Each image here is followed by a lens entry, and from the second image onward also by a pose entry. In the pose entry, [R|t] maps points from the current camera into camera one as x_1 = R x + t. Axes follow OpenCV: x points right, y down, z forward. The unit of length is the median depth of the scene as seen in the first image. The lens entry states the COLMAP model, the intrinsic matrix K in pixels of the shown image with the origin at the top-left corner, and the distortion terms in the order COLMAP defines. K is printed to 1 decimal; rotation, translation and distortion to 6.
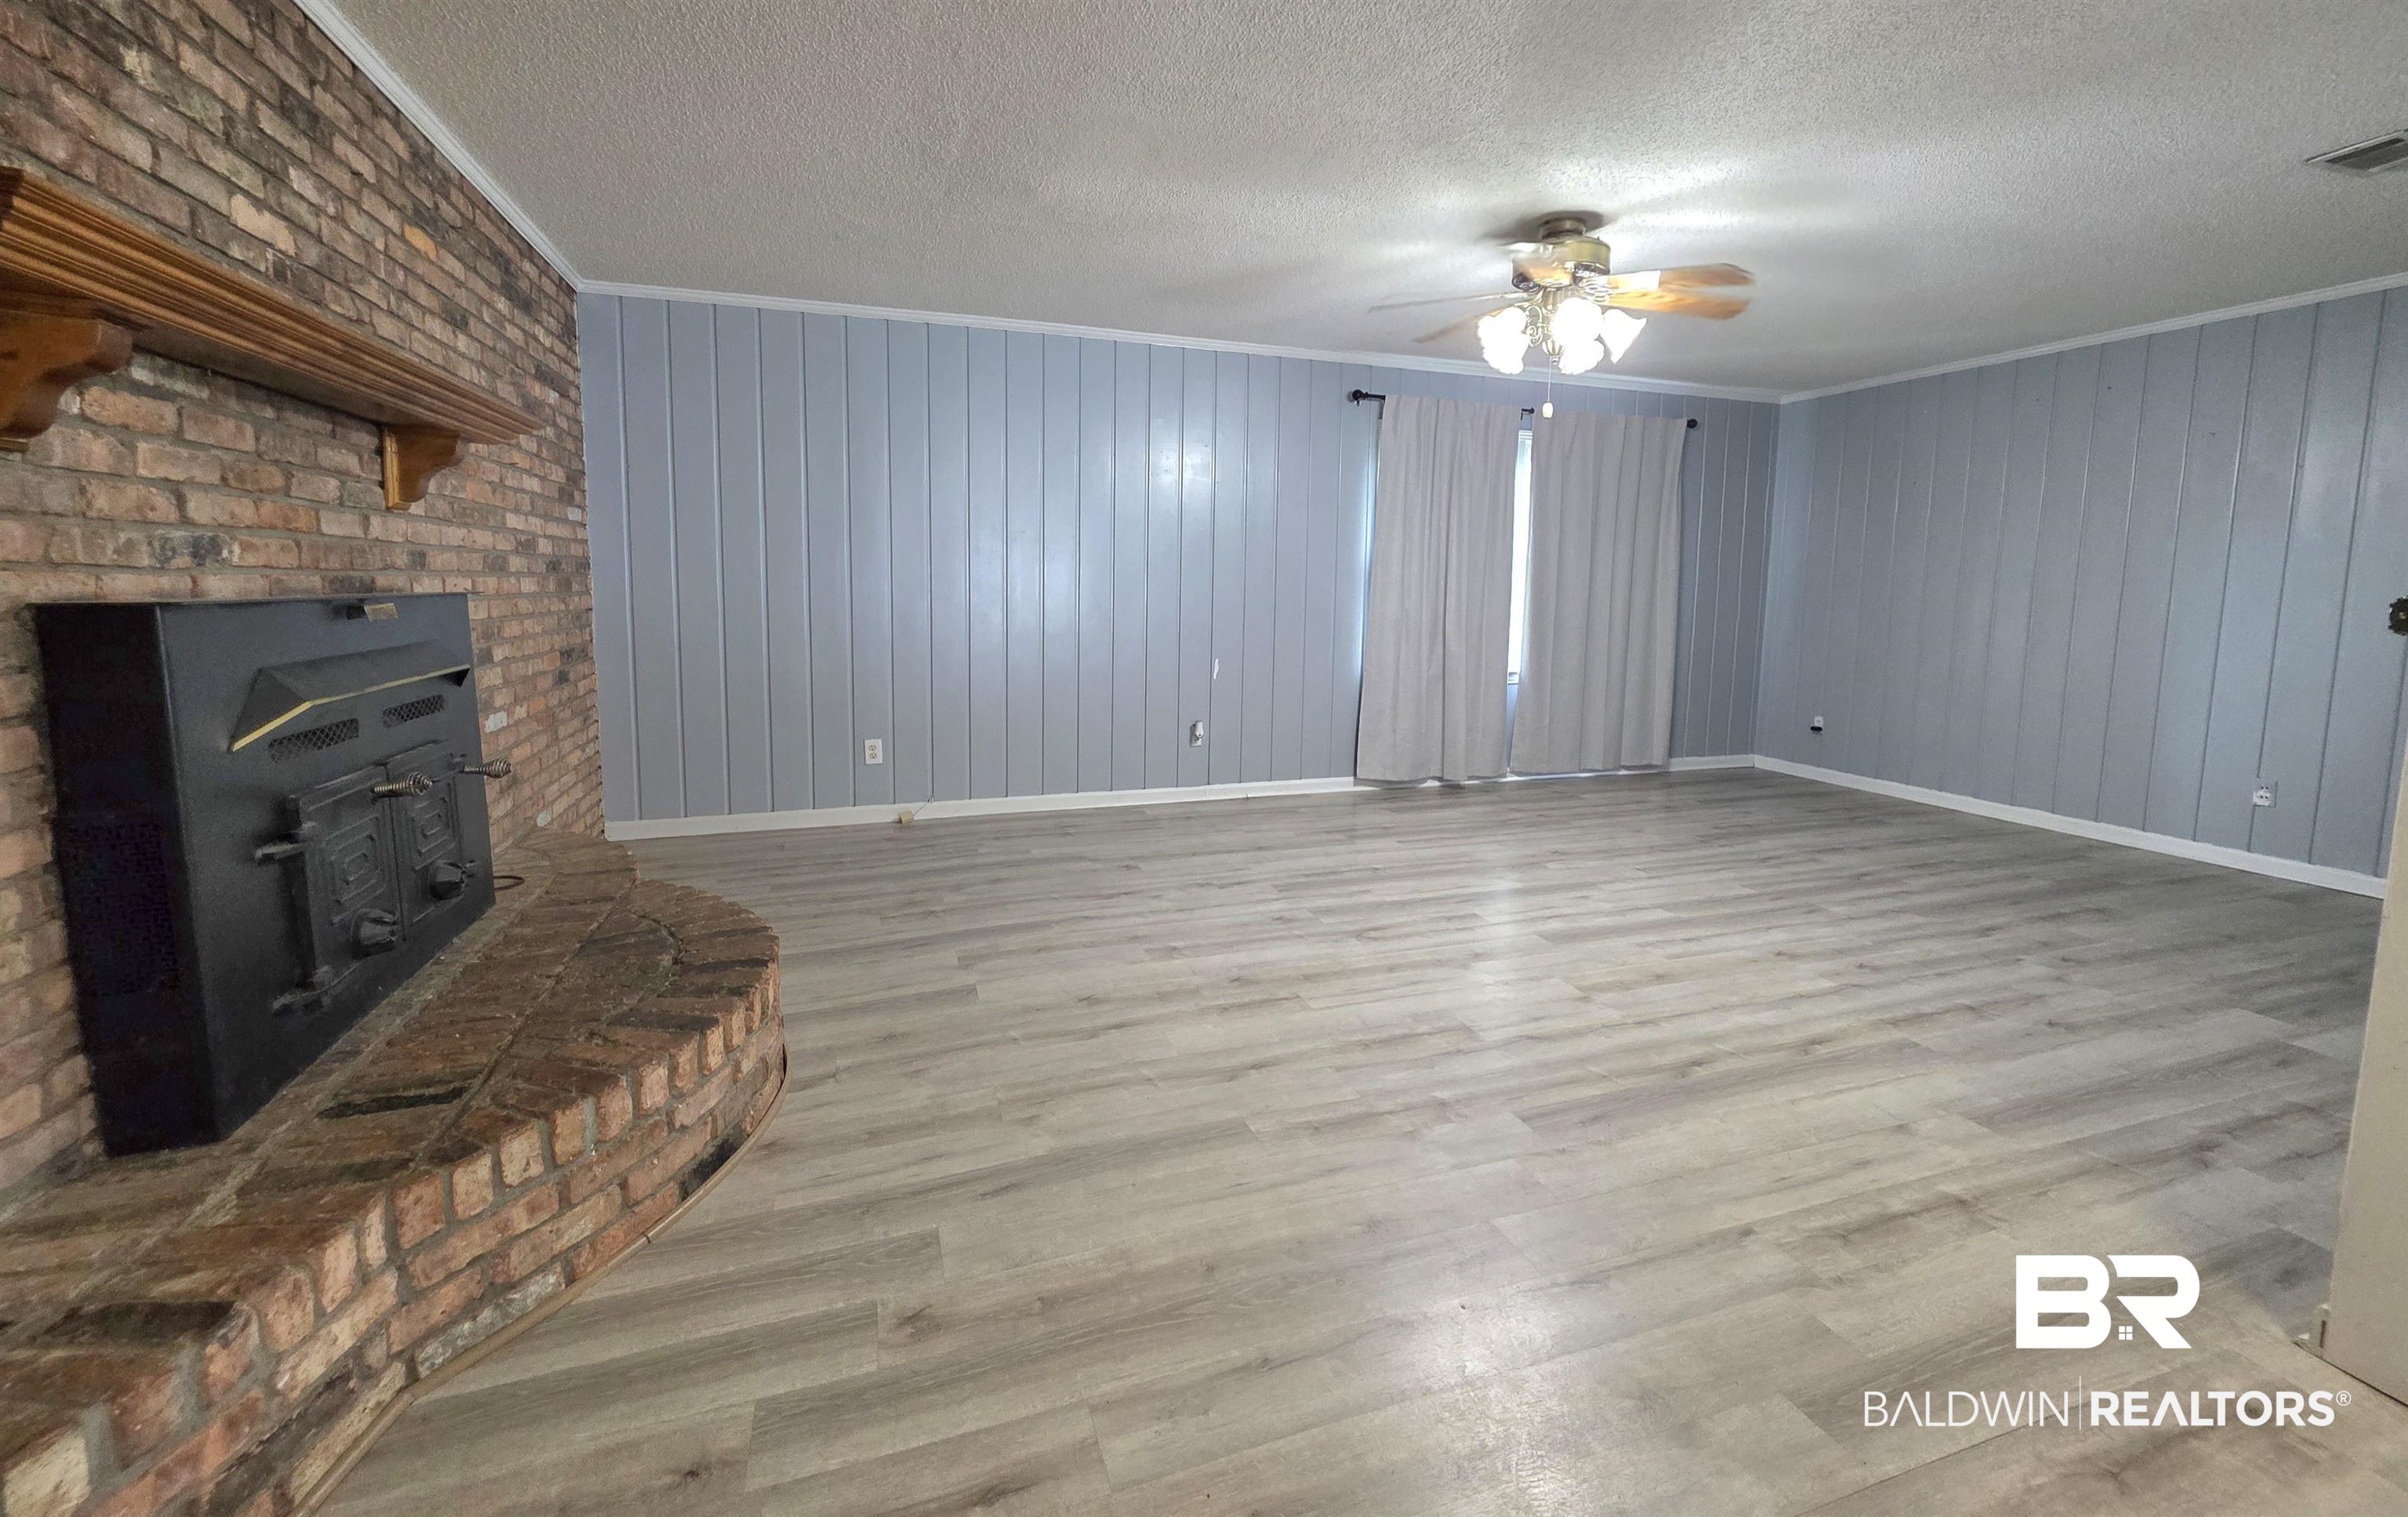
lens RADIAL K [[968.5, 0, 1180.5], [0, 968.5, 688.1], [0, 0, 1]] dist [-0.000867, 0.000024]
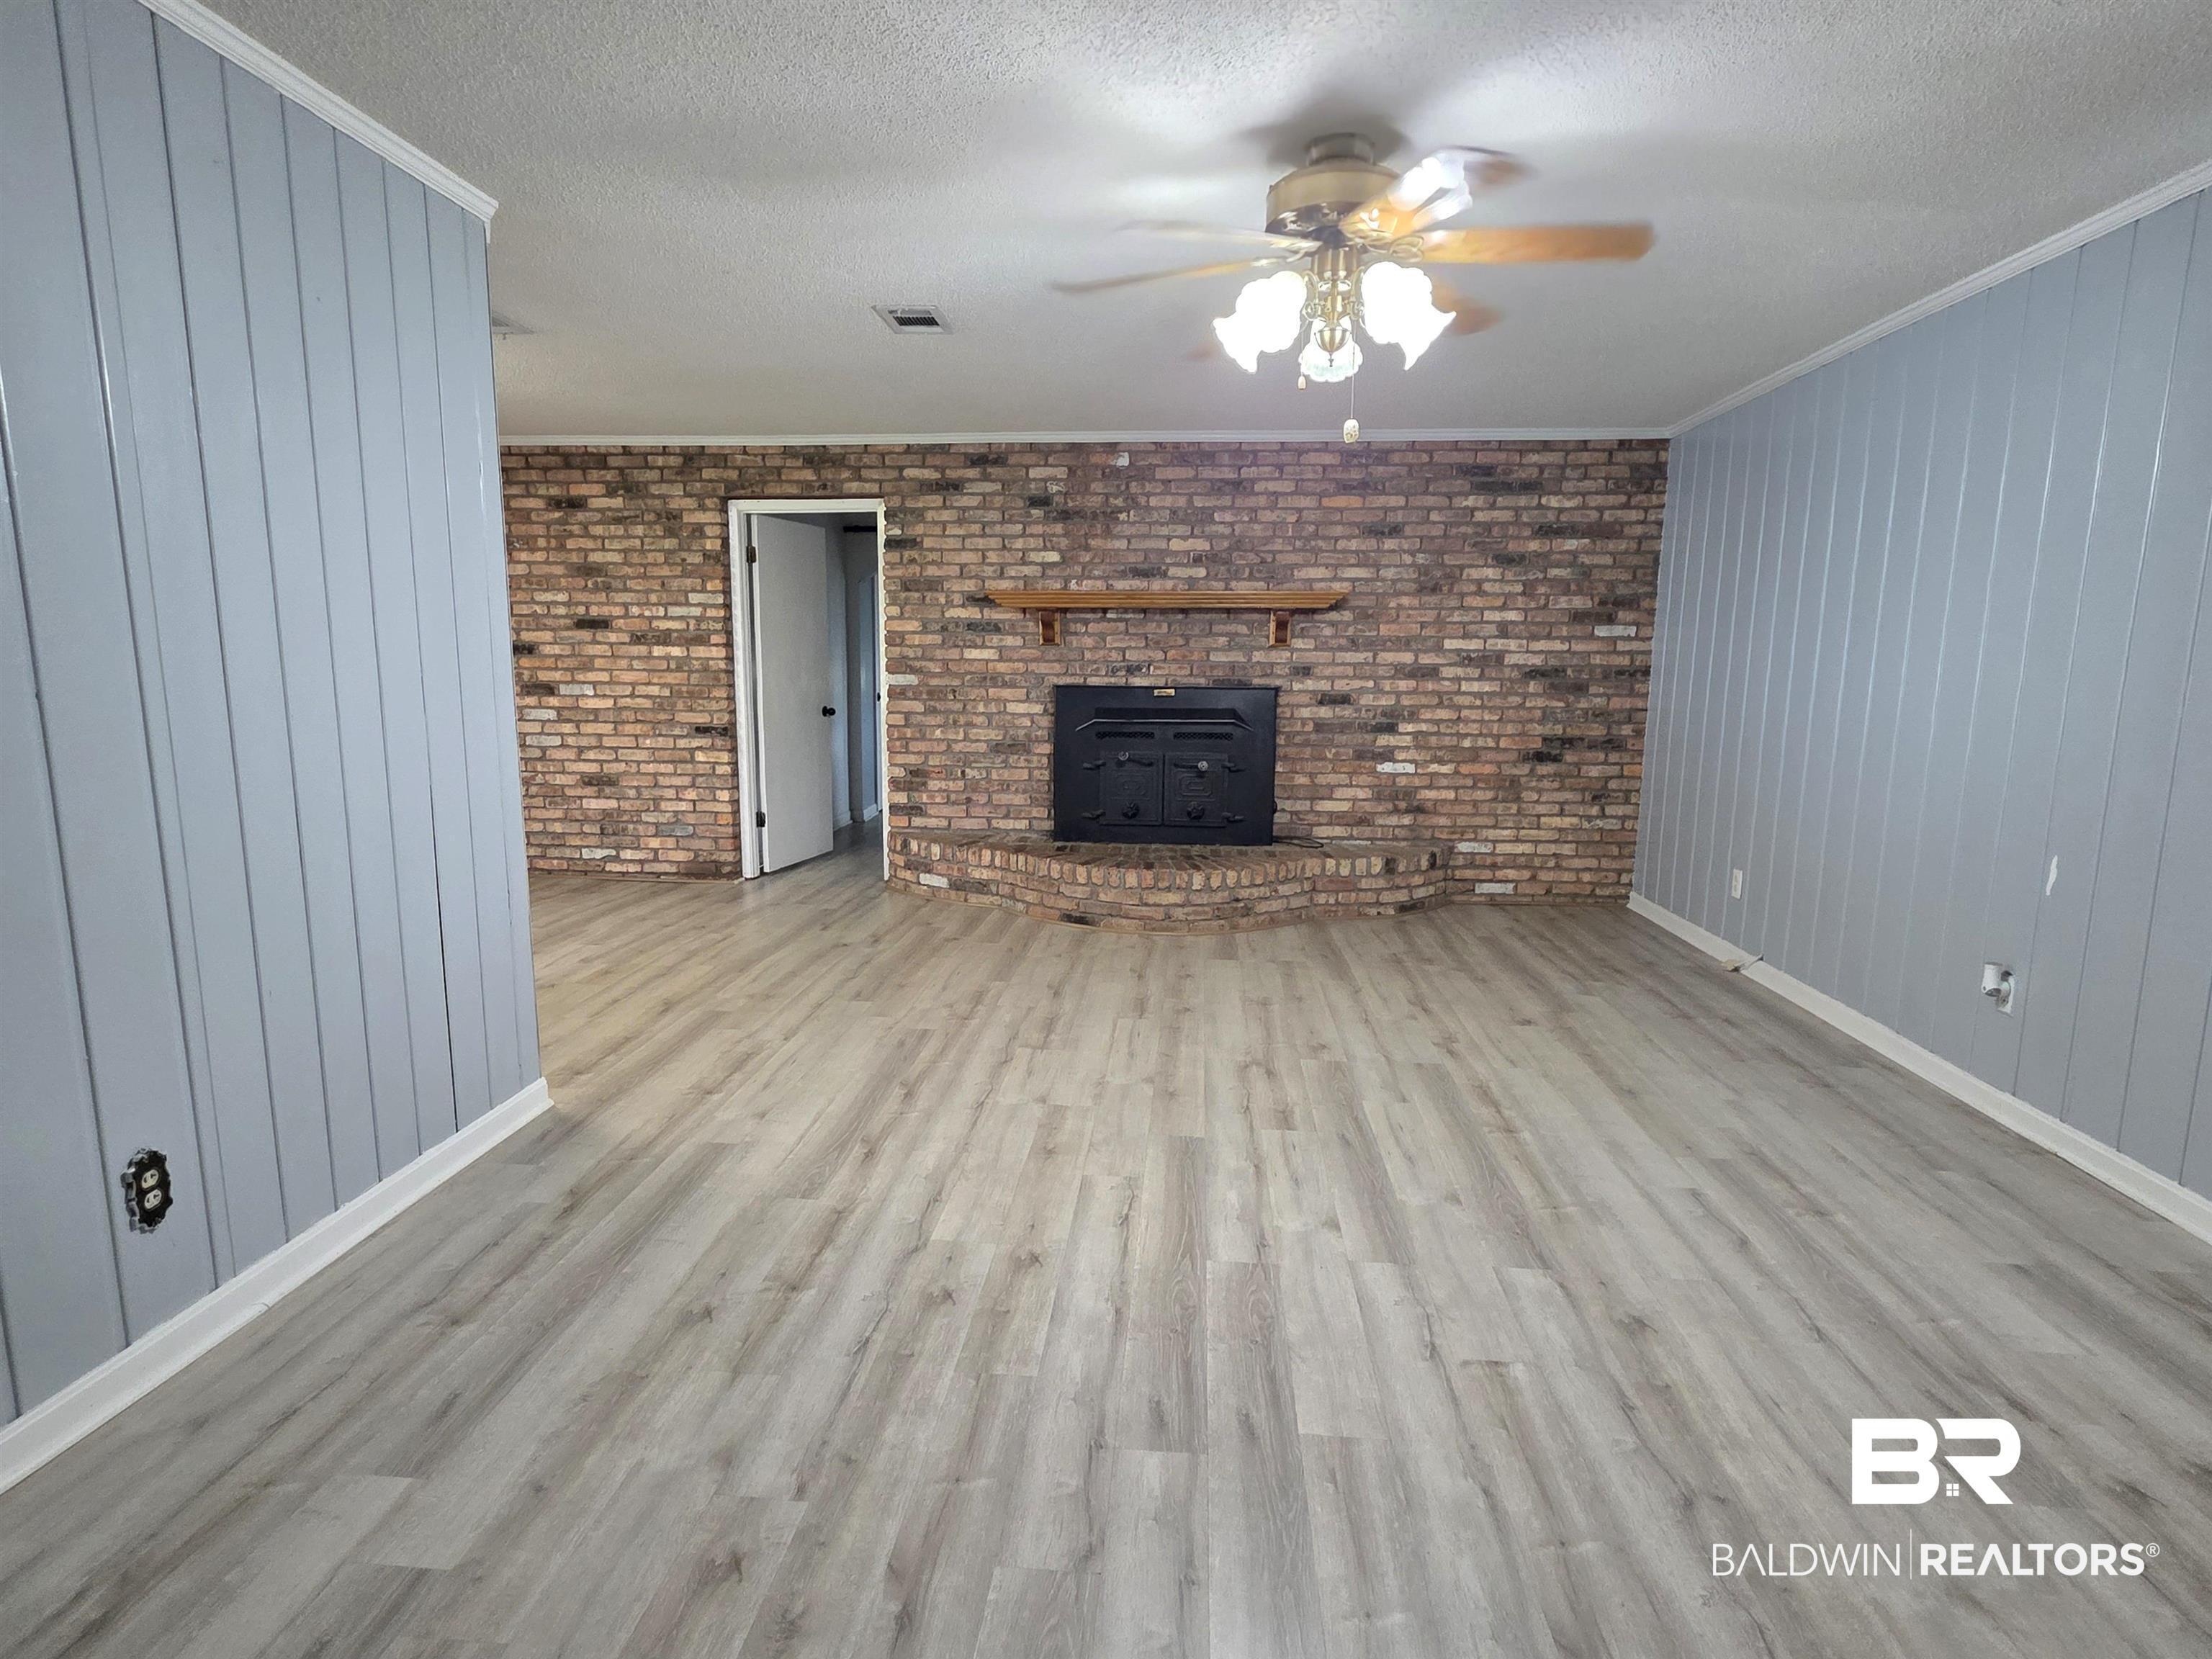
lens RADIAL K [[1144.1, 0, 1117.8], [0, 1144.1, 838.6], [0, 0, 1]] dist [0.003685, 0.000137]
pose [[-0.384417, 0.130823, -0.913843, 1.403904], [-0.112856, 0.975823, 0.187169, -0.175779], [0.916235, 0.175083, -0.360359, 1.413172]]
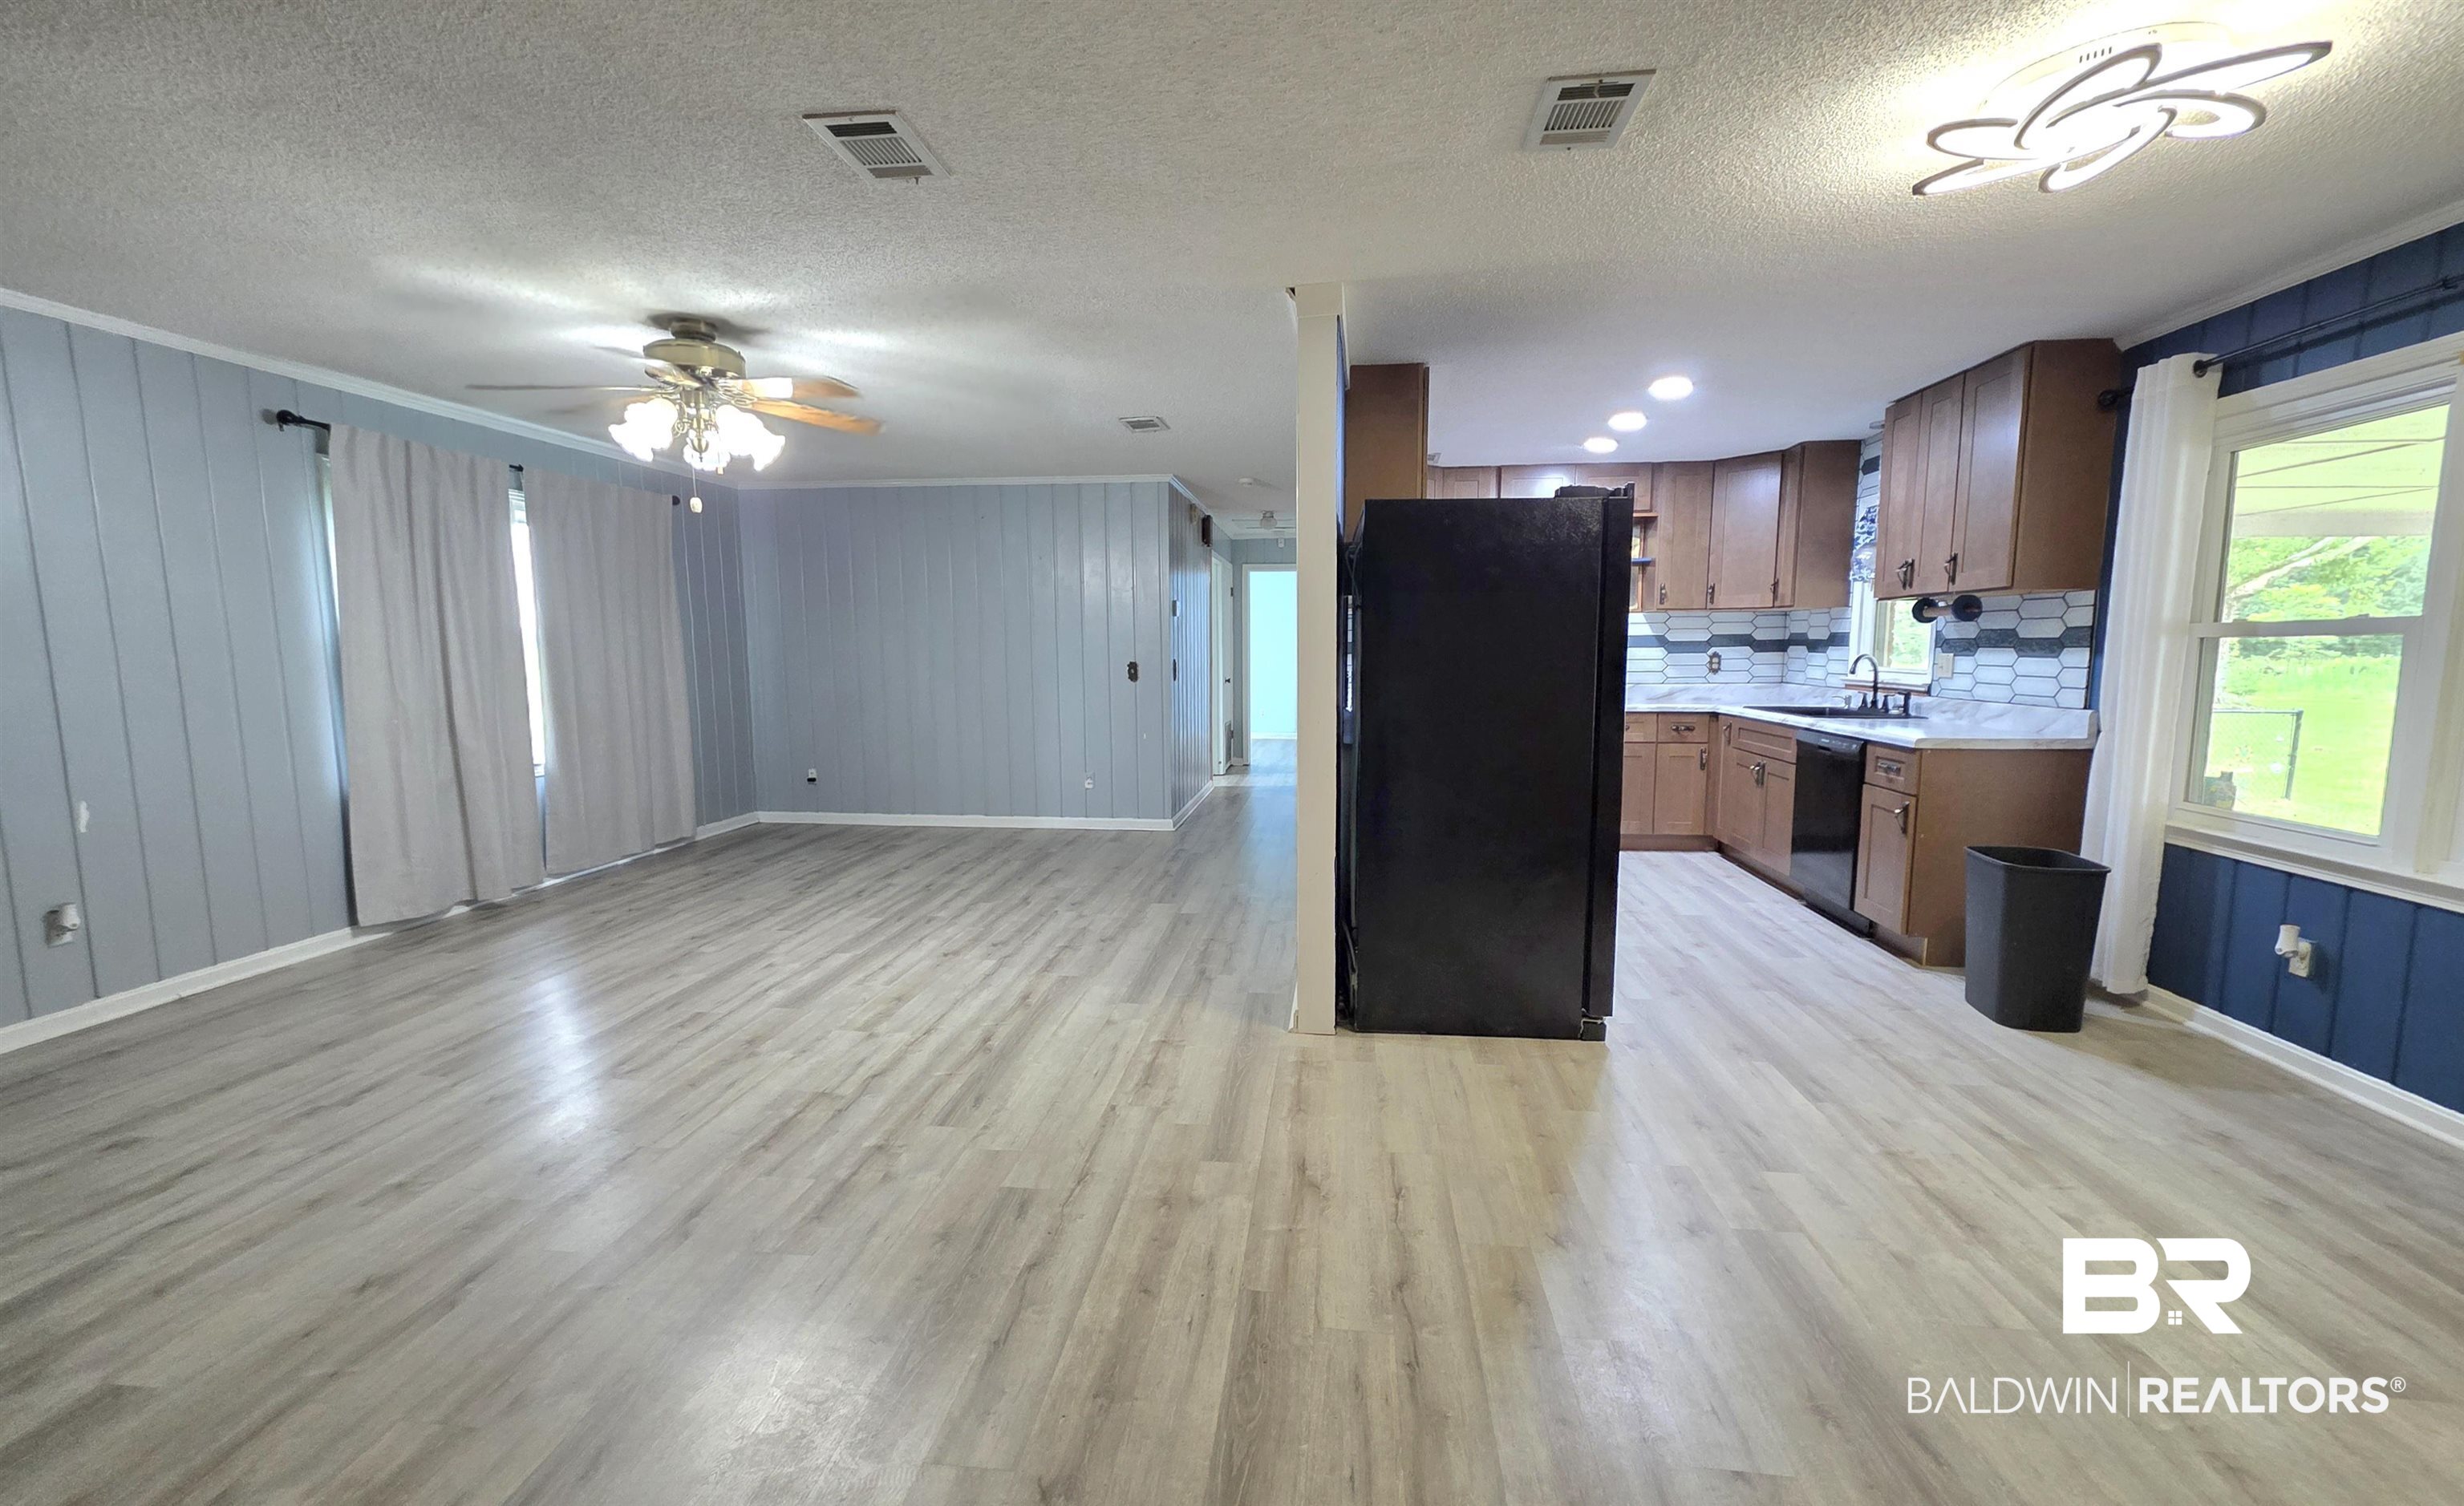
lens RADIAL K [[1000.1, 0, 1239.4], [0, 1000.1, 756.3], [0, 0, 1]] dist [-0.000400, -0.000095]
pose [[0.417386, -0.116253, 0.901262, -0.430976], [0.103757, 0.991394, 0.079828, -0.060086], [-0.902786, 0.060194, 0.425856, 0.066388]]
